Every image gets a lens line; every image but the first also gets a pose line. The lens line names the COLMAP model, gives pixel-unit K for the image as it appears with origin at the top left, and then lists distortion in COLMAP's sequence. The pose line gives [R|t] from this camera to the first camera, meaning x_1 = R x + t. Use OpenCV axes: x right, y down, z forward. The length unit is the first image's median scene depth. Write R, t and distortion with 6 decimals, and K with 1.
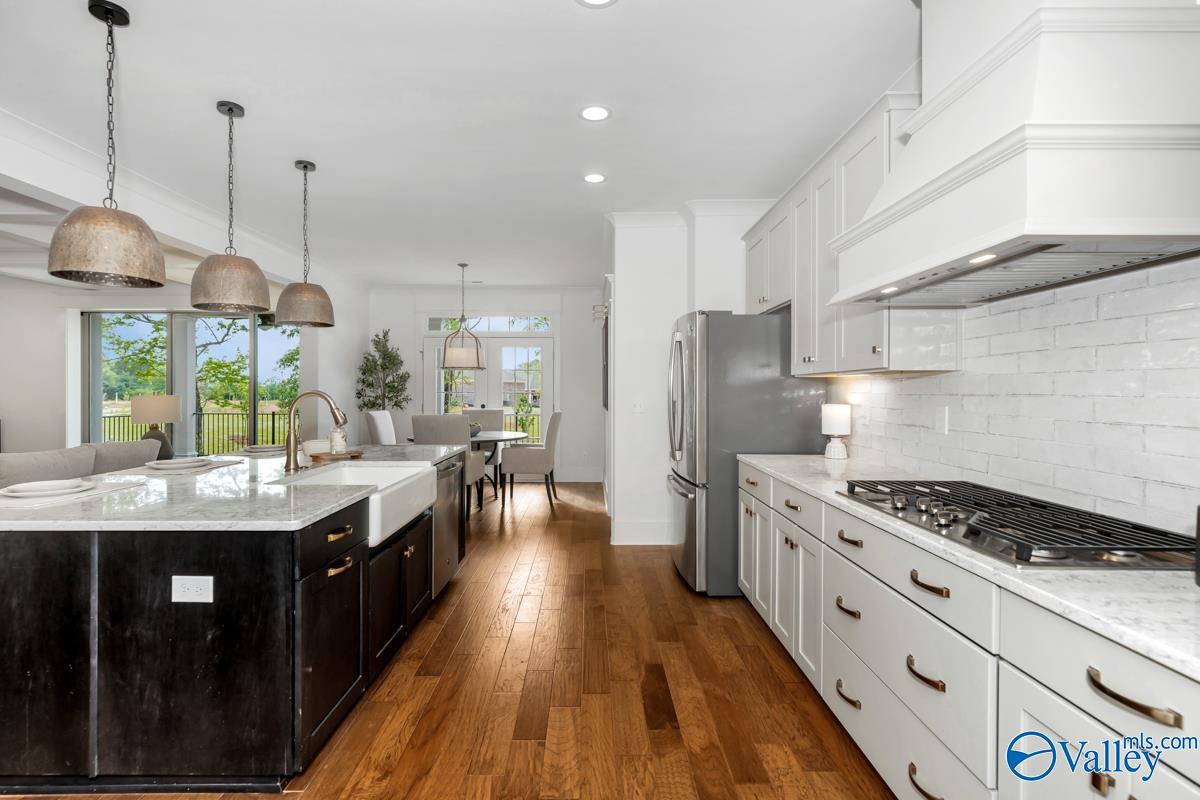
lens RADIAL K [[541.3, 0, 598.9], [0, 541.3, 402.0], [0, 0, 1]] dist [0.000808, -0.001819]
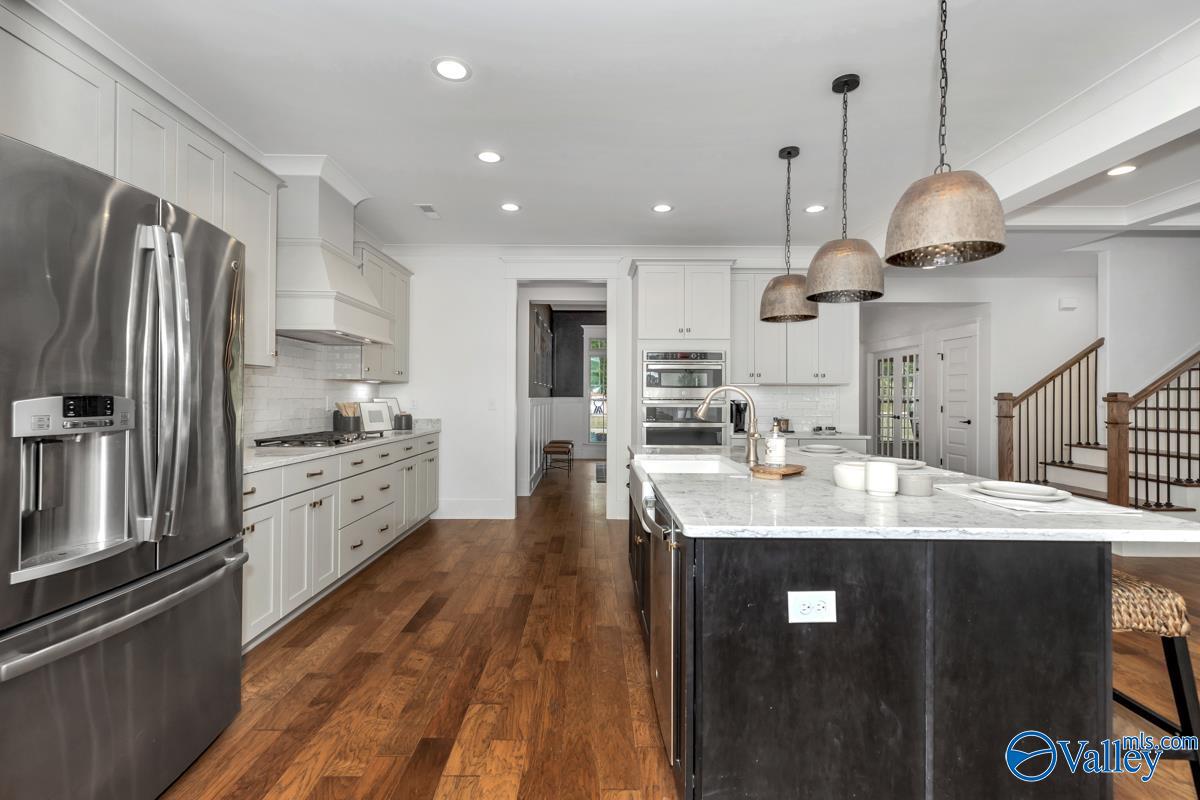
lens RADIAL K [[541.3, 0, 600.0], [0, 541.3, 401.0], [0, 0, 1]] dist [0.000808, -0.001819]
pose [[-0.999986, -0.005313, 0.000038, -0.282503], [-0.005313, 0.999968, 0.005947, 0.008207], [-0.000070, 0.005947, -0.999982, 2.080051]]
